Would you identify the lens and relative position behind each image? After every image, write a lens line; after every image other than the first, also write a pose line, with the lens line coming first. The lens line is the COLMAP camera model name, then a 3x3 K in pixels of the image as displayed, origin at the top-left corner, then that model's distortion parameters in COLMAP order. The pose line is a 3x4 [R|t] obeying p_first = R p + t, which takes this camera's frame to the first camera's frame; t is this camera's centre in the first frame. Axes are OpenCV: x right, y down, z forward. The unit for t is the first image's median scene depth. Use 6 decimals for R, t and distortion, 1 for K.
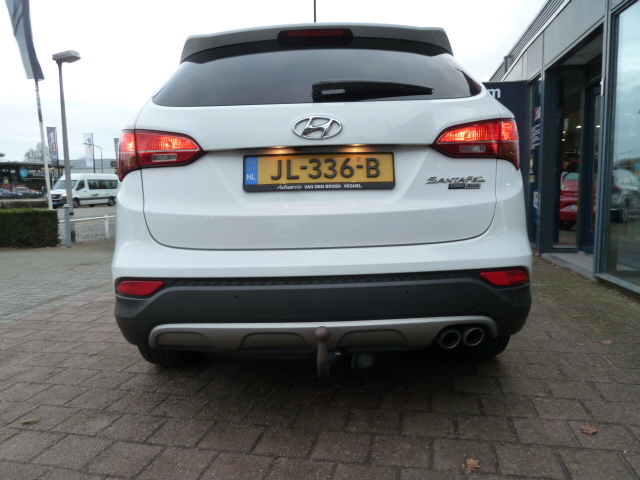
lens RADIAL K [[480.2, 0, 322.4], [0, 480.2, 239.0], [0, 0, 1]] dist [-0.035584, 0.011062]
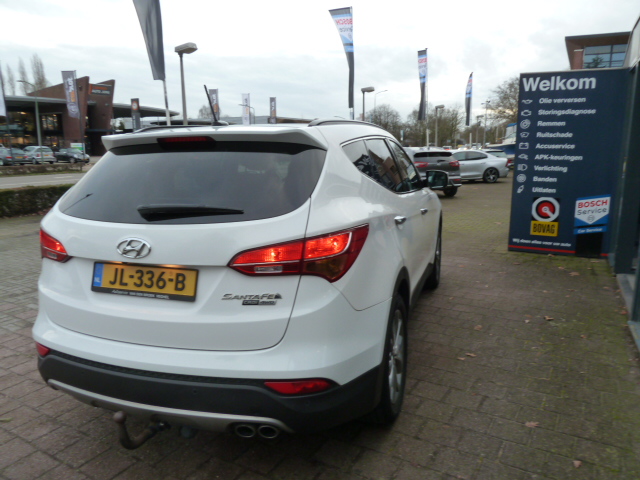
lens RADIAL K [[480.2, 0, 316.6], [0, 480.2, 242.5], [0, 0, 1]] dist [-0.035584, 0.011062]
pose [[0.950544, 0.069373, -0.302745, 0.766354], [-0.040451, 0.994086, 0.100785, -0.373929], [0.307946, -0.083555, 0.947728, -0.001648]]
